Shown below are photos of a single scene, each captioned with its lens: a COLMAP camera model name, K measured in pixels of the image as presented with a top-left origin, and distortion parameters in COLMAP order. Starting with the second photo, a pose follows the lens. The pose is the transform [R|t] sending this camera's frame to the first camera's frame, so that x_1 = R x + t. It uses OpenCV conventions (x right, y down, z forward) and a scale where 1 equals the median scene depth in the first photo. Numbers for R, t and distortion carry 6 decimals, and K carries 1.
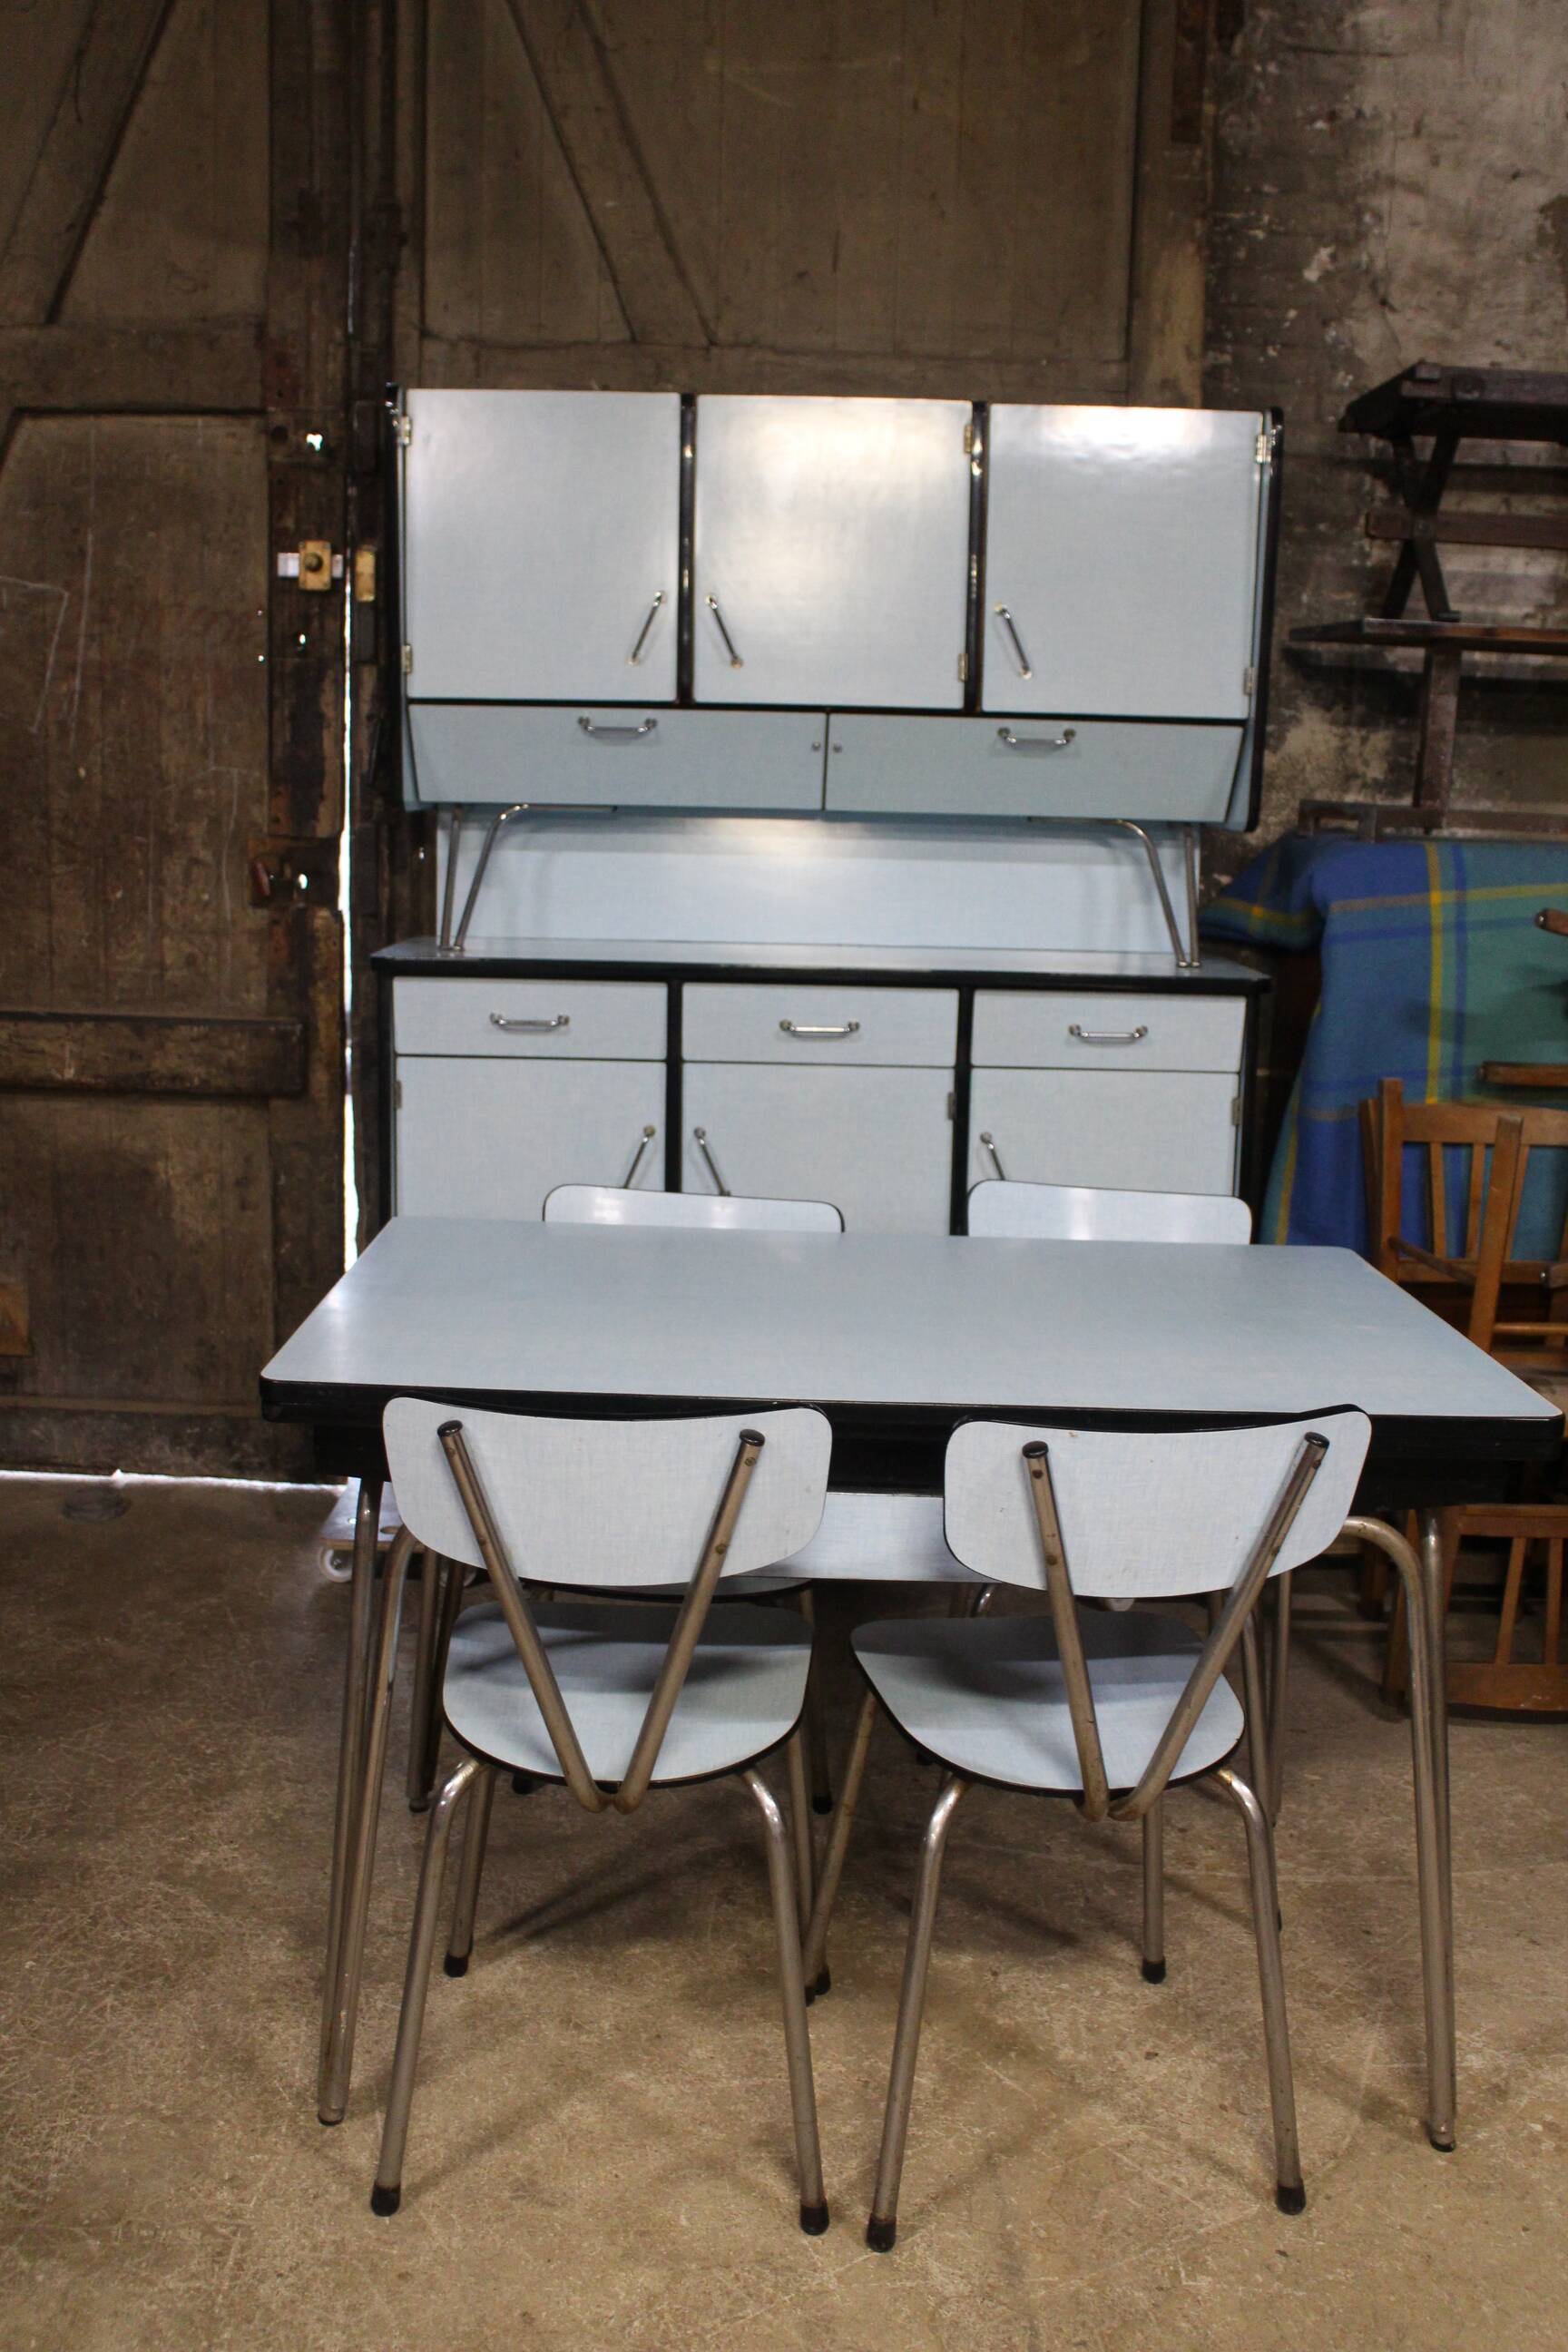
lens RADIAL K [[2104.1, 0, 790.4], [0, 2104.1, 1186.6], [0, 0, 1]] dist [-0.151524, 0.133593]
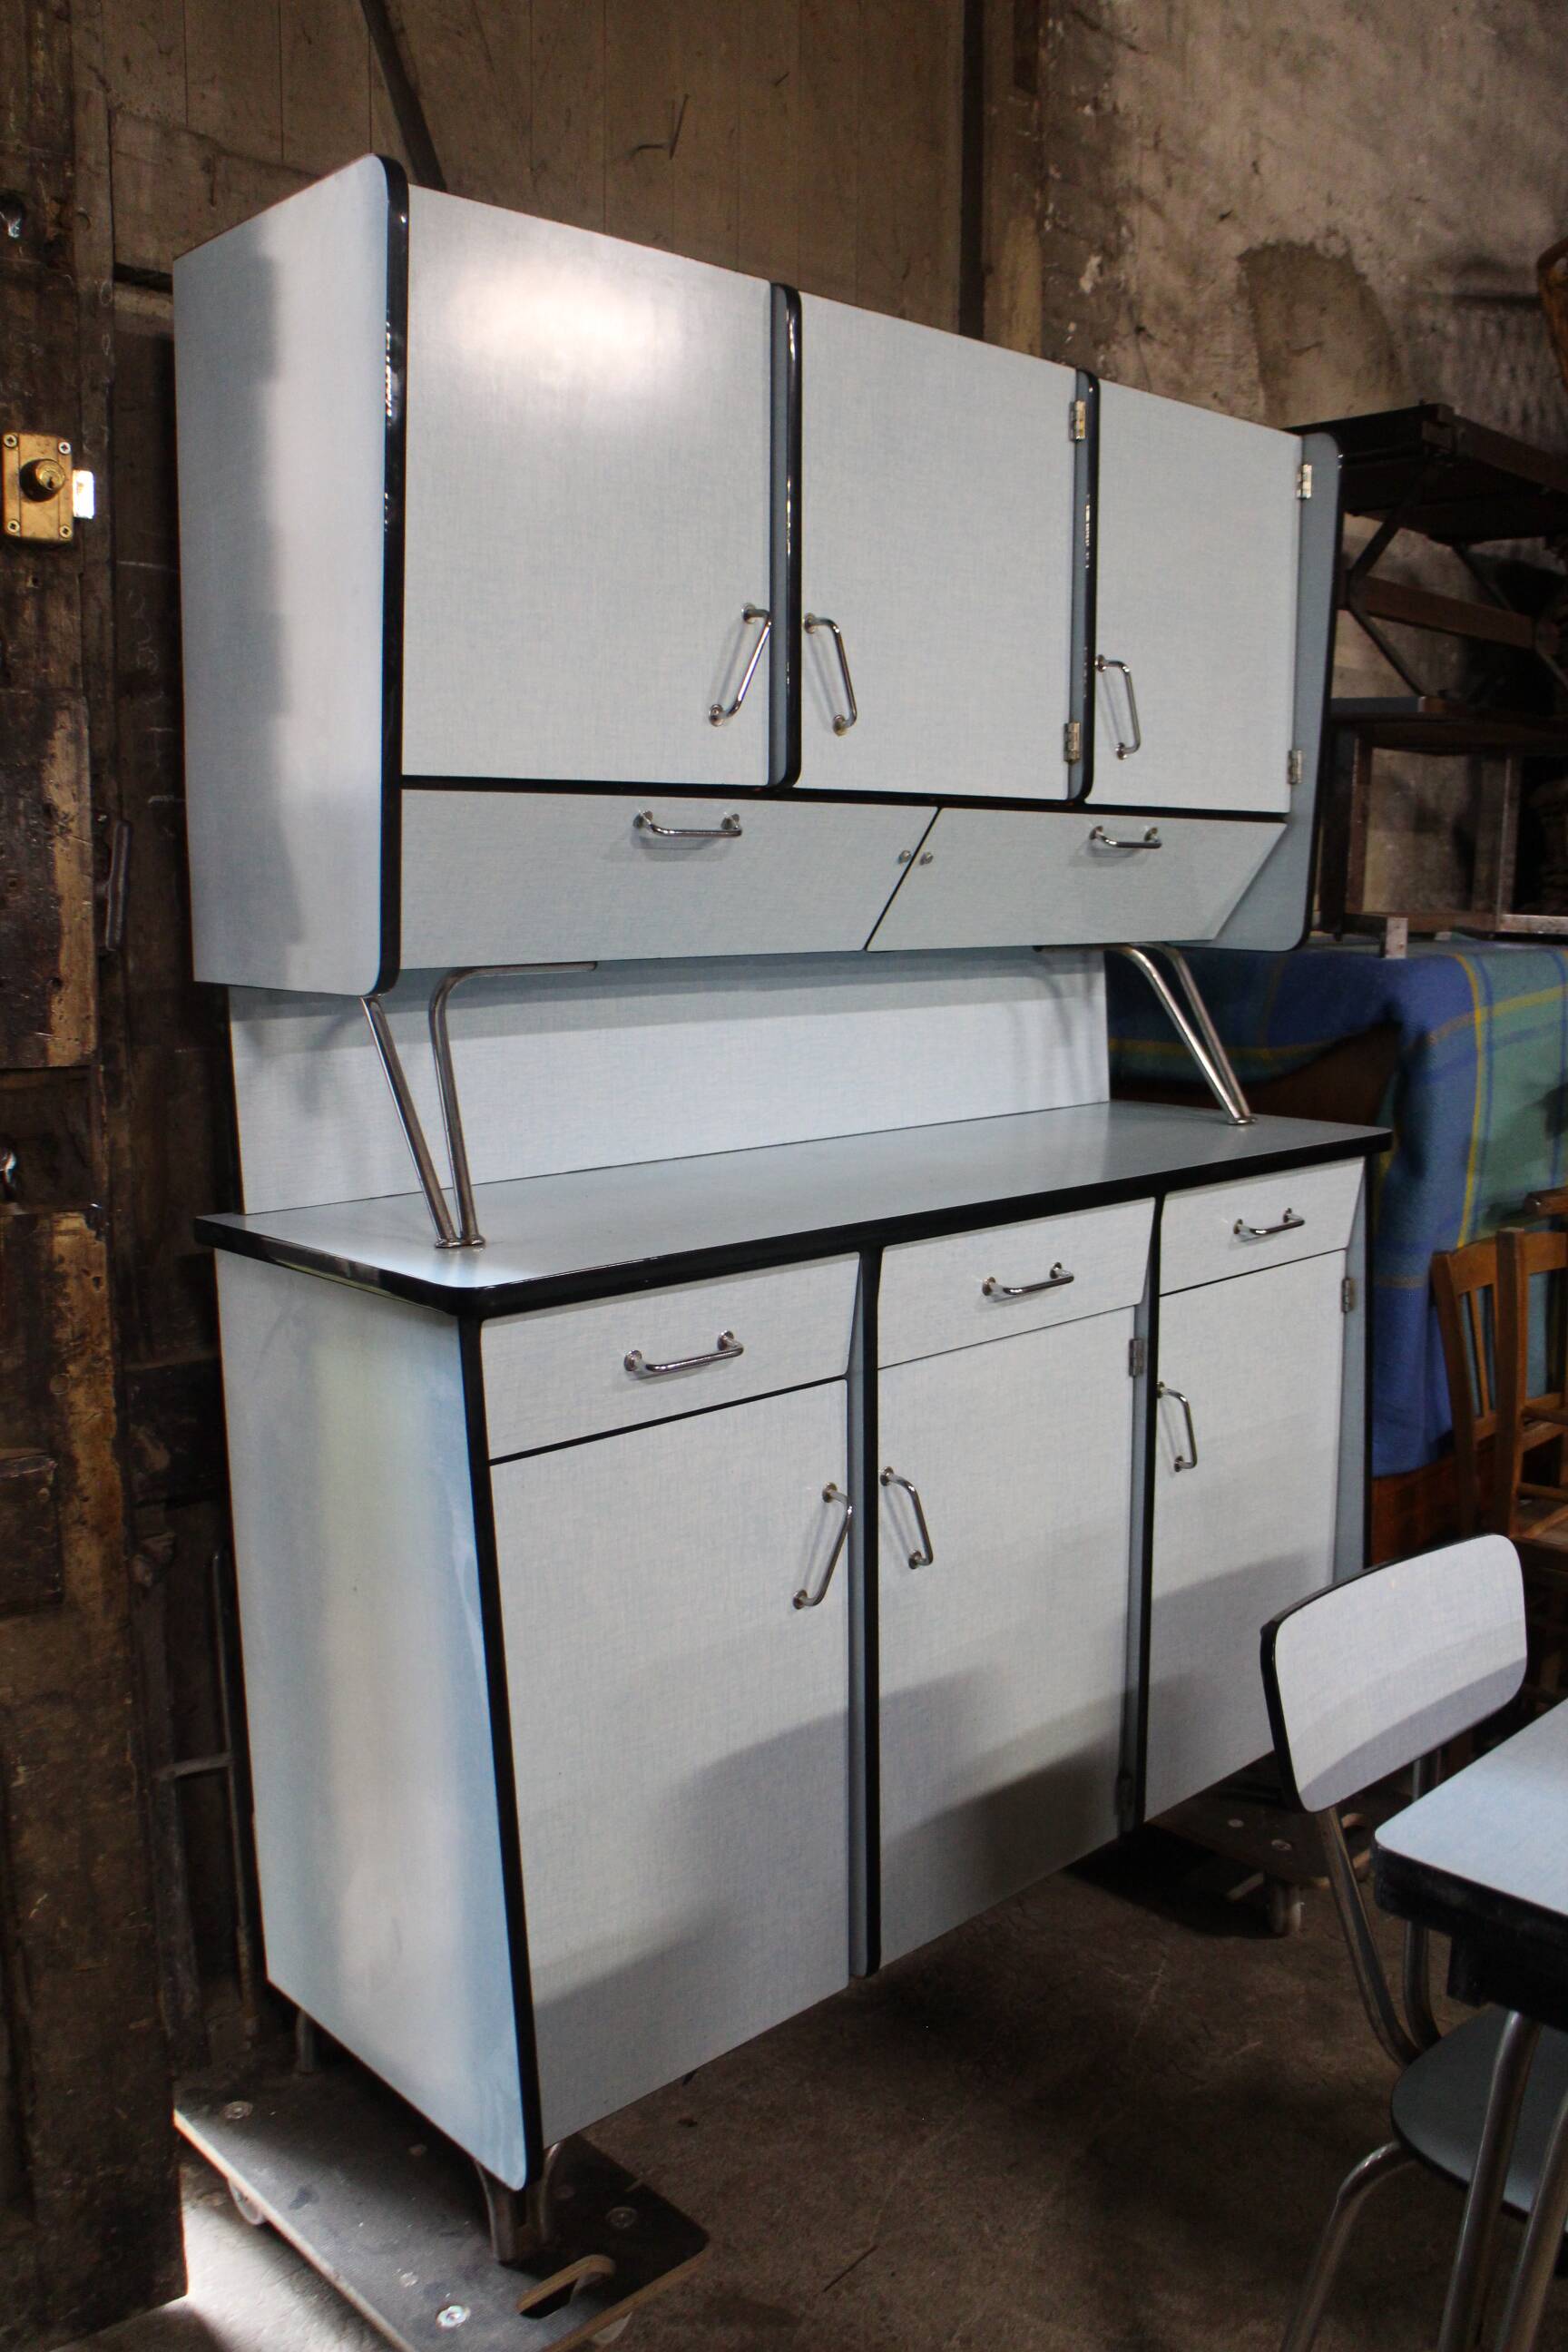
lens RADIAL K [[1945.4, 0, 812.8], [0, 1945.4, 1177.0], [0, 0, 1]] dist [-0.184630, 0.167701]
pose [[0.728964, -0.129380, 0.672215, -0.435120], [0.146467, 0.988715, 0.031464, -0.135354], [-0.668700, 0.075522, 0.739687, 0.581388]]
